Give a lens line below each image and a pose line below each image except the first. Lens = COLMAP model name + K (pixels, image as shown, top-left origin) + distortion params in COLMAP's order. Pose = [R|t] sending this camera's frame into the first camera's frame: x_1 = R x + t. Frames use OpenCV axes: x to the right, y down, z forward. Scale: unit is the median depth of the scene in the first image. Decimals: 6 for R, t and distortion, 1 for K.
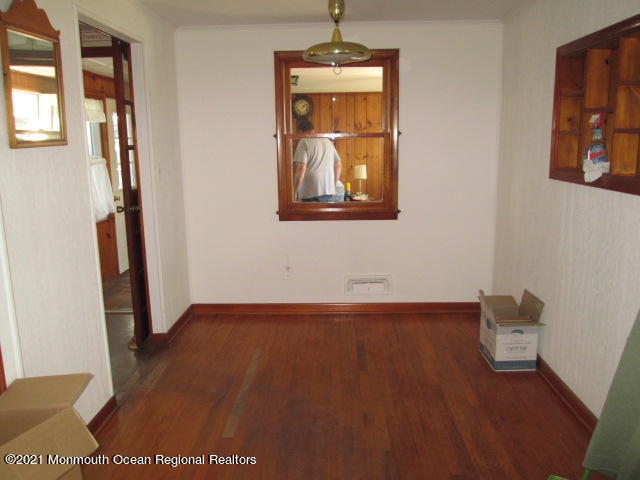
lens RADIAL K [[523.5, 0, 321.7], [0, 523.5, 237.7], [0, 0, 1]] dist [-0.050288, 0.018264]
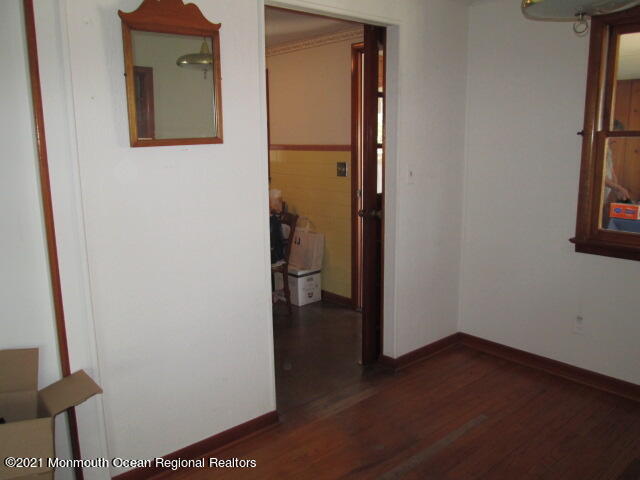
lens RADIAL K [[523.5, 0, 320.5], [0, 523.5, 239.0], [0, 0, 1]] dist [-0.050288, 0.018264]
pose [[0.683742, 0.140589, -0.716053, 0.216189], [-0.133224, 0.988823, 0.066932, -0.057964], [0.717460, 0.049631, 0.694830, 0.290982]]
